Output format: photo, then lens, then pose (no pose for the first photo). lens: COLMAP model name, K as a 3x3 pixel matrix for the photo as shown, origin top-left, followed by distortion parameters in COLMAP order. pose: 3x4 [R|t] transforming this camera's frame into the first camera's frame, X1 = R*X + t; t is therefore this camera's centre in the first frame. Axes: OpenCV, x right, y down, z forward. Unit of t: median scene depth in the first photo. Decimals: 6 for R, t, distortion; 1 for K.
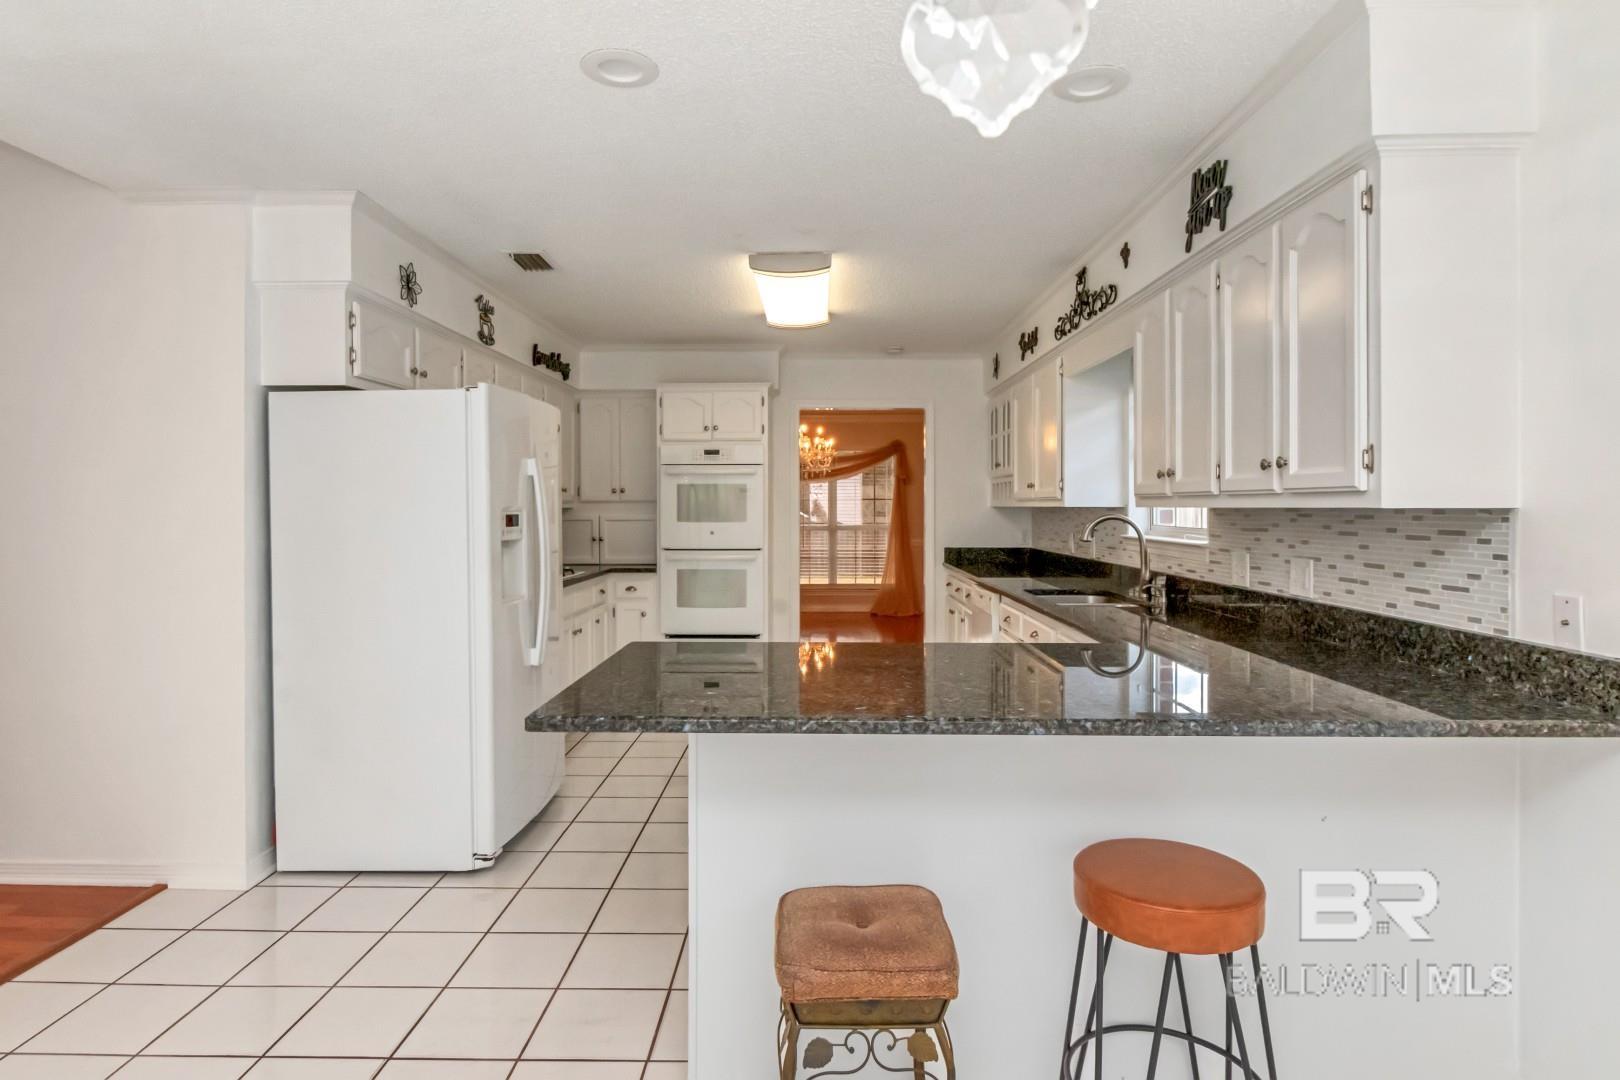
lens RADIAL K [[880.9, 0, 794.6], [0, 880.9, 508.3], [0, 0, 1]] dist [-0.001596, -0.000795]
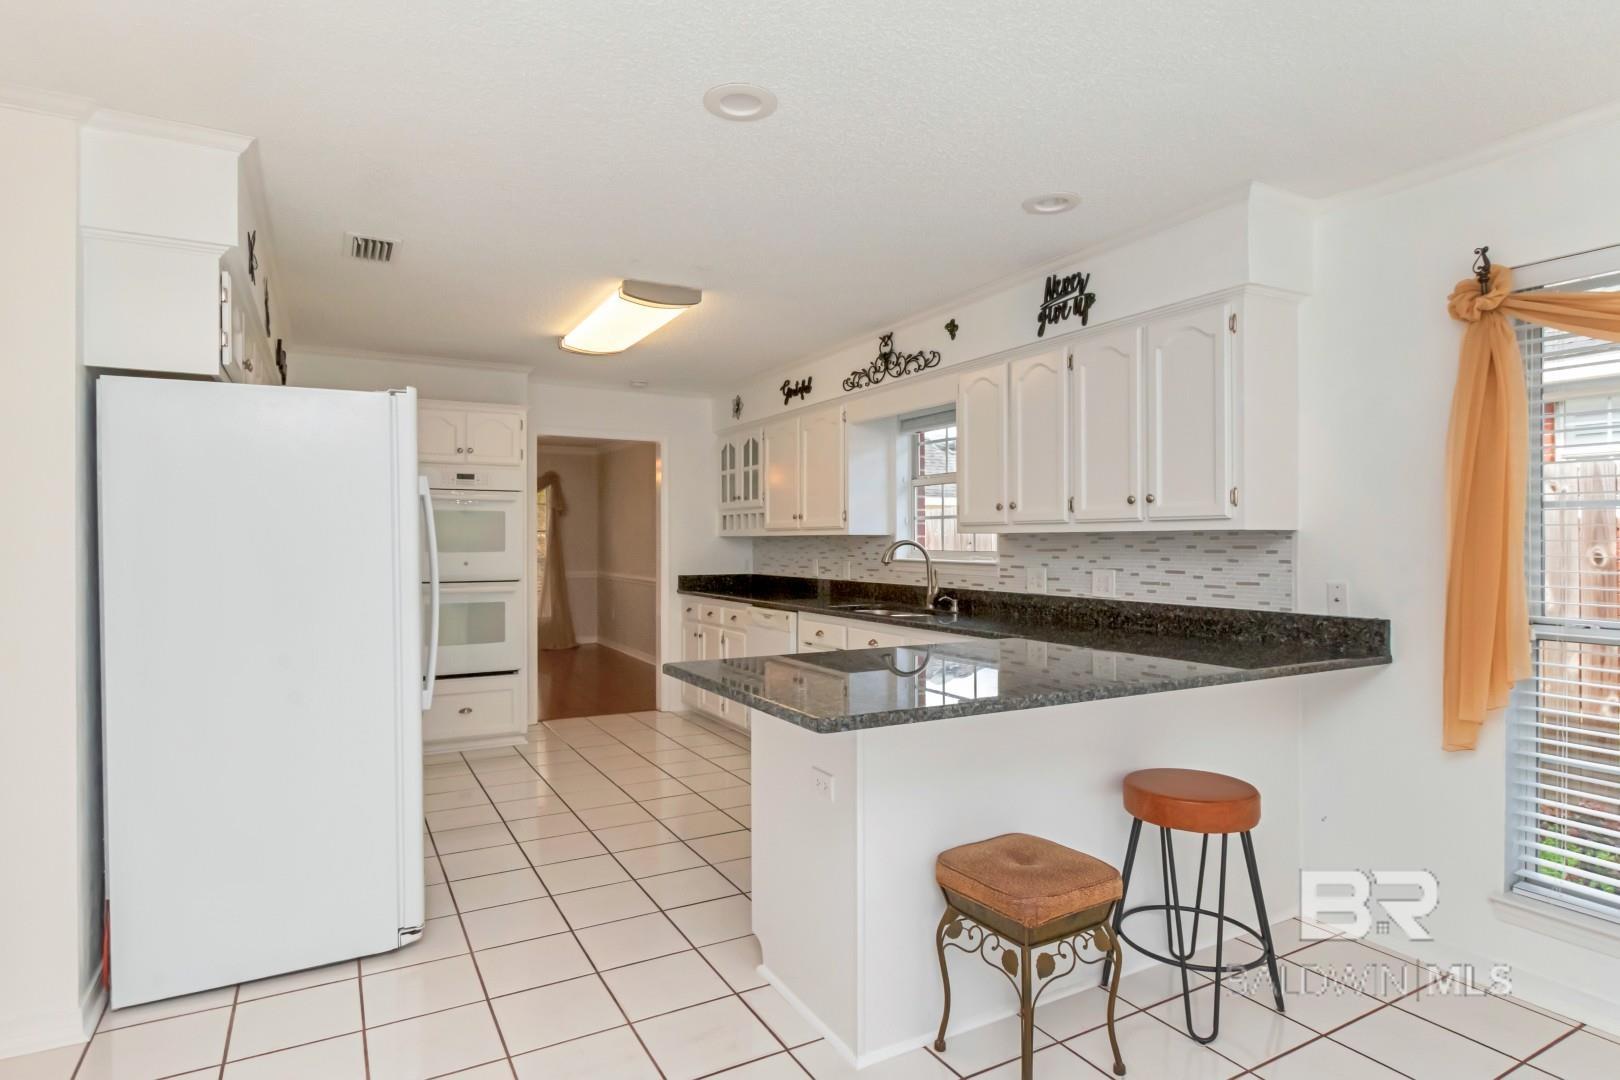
lens RADIAL K [[870.9, 0, 799.6], [0, 870.9, 540.2], [0, 0, 1]] dist [-0.000109, -0.000394]
pose [[0.865236, -0.000362, 0.501364, -0.502476], [0.002234, 0.999993, -0.003133, 0.014062], [-0.501359, 0.003831, 0.865231, 0.063097]]
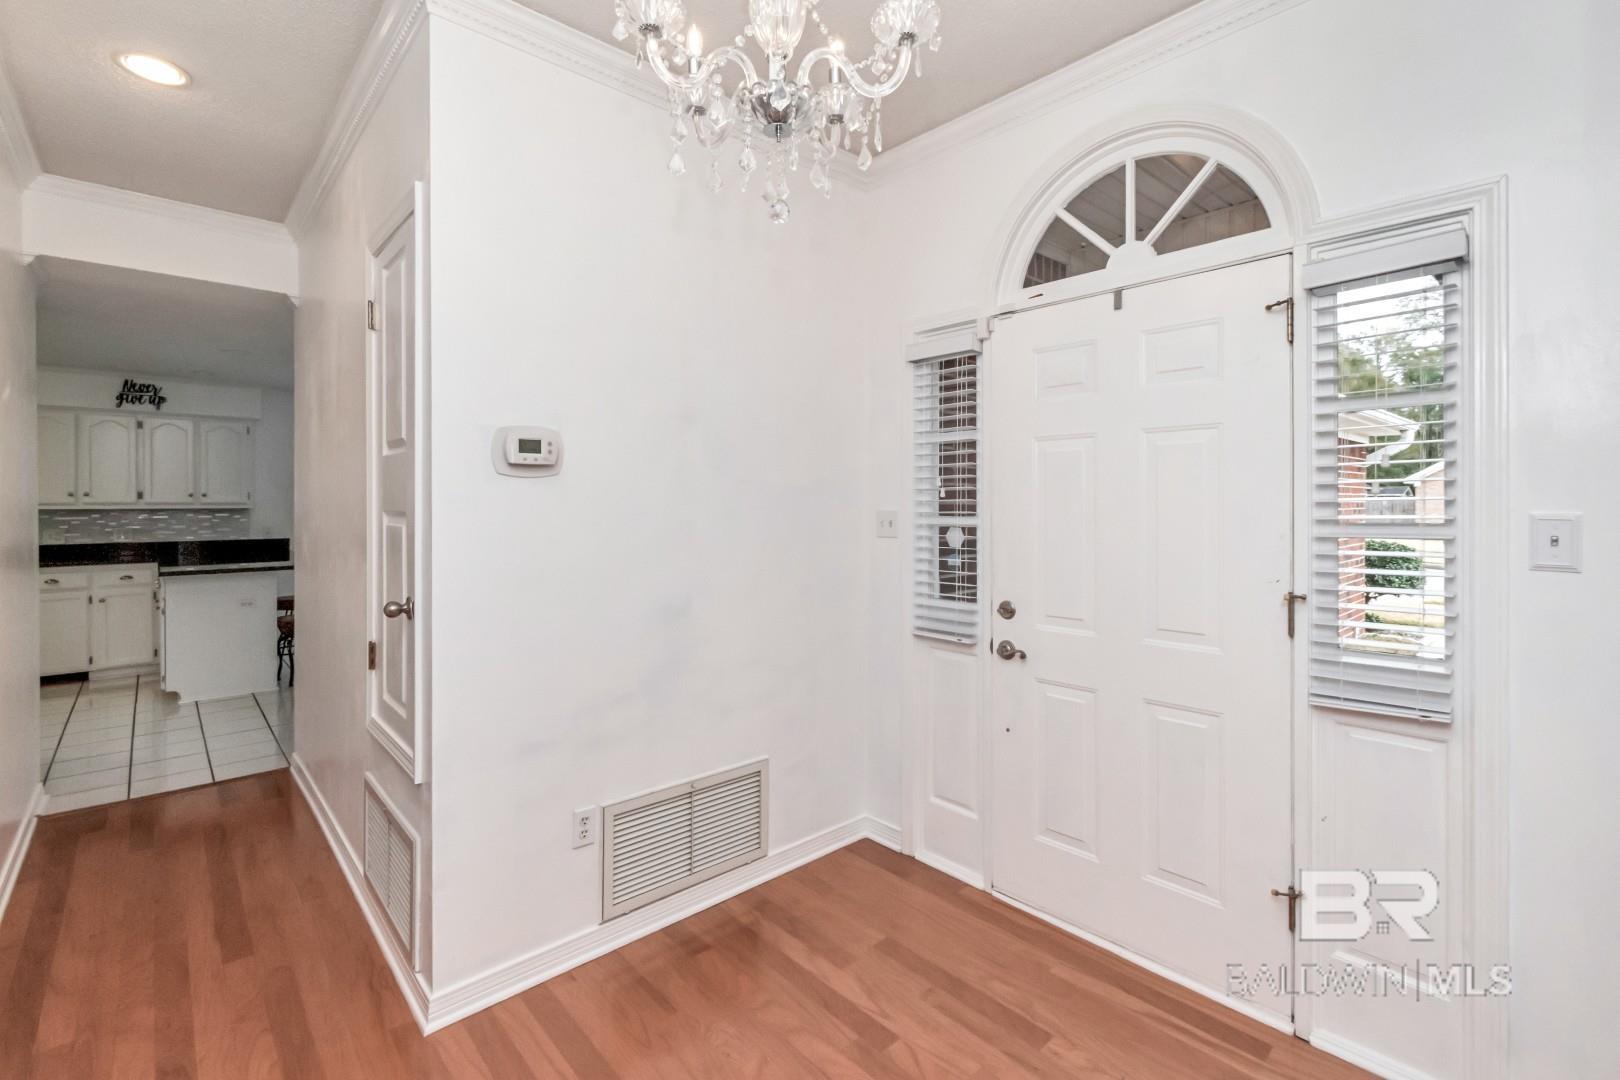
lens RADIAL K [[727.9, 0, 808.2], [0, 727.9, 501.0], [0, 0, 1]] dist [-0.000619, -0.000136]
pose [[-0.682267, 0.003098, 0.731097, -2.397221], [0.005687, 0.999983, 0.001070, -0.013983], [-0.731081, 0.004888, -0.682273, 0.967361]]
